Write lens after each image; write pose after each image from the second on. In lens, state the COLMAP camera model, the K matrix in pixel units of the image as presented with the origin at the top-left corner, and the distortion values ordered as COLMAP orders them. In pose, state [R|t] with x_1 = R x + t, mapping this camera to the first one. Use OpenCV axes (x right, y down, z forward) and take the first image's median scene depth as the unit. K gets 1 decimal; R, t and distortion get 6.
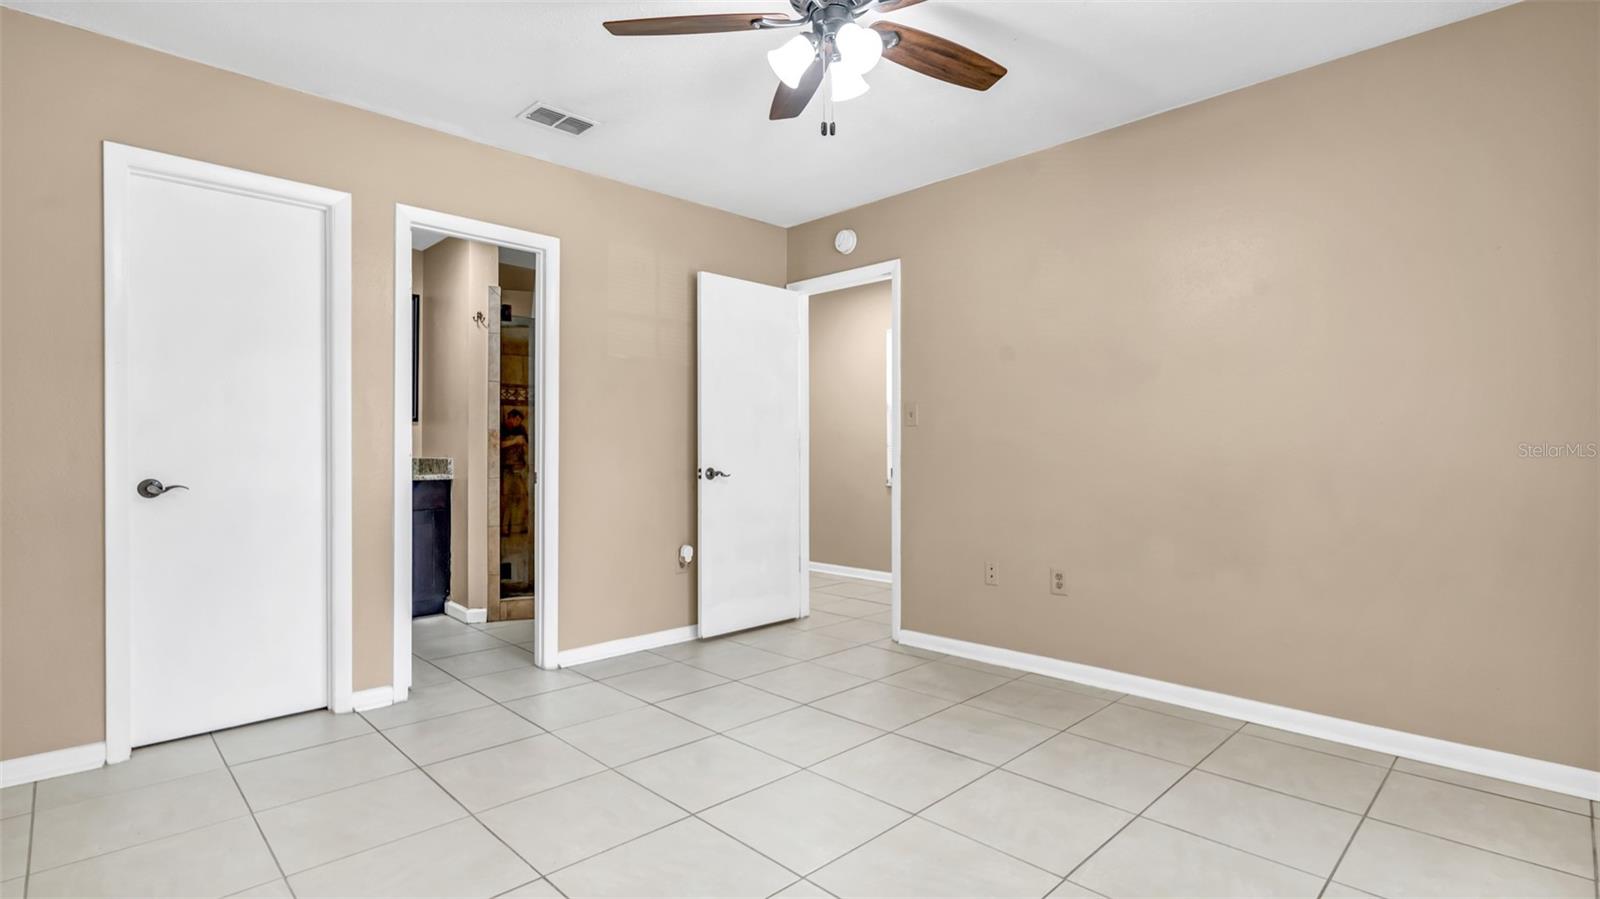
lens RADIAL K [[753.2, 0, 794.3], [0, 753.2, 448.6], [0, 0, 1]] dist [0.002675, 0.001717]
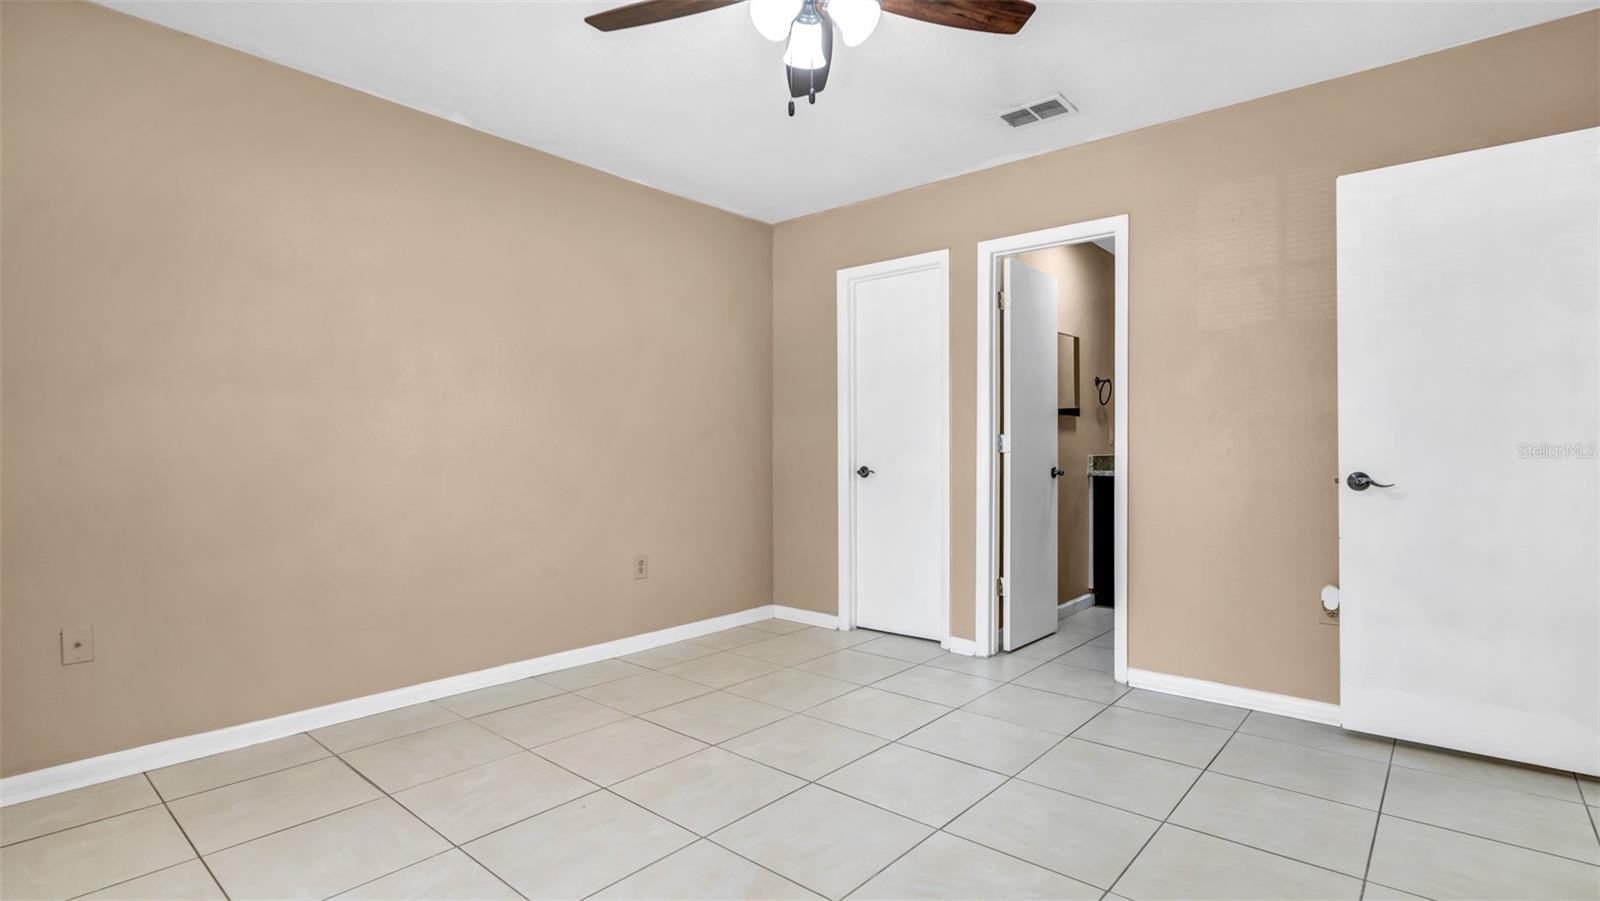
lens RADIAL K [[753.2, 0, 793.9], [0, 753.2, 454.8], [0, 0, 1]] dist [0.002675, 0.001717]
pose [[0.093598, 0.008836, -0.995571, 0.653601], [0.009464, 0.999908, 0.009765, -0.001843], [0.995565, -0.010336, 0.093506, 0.600692]]
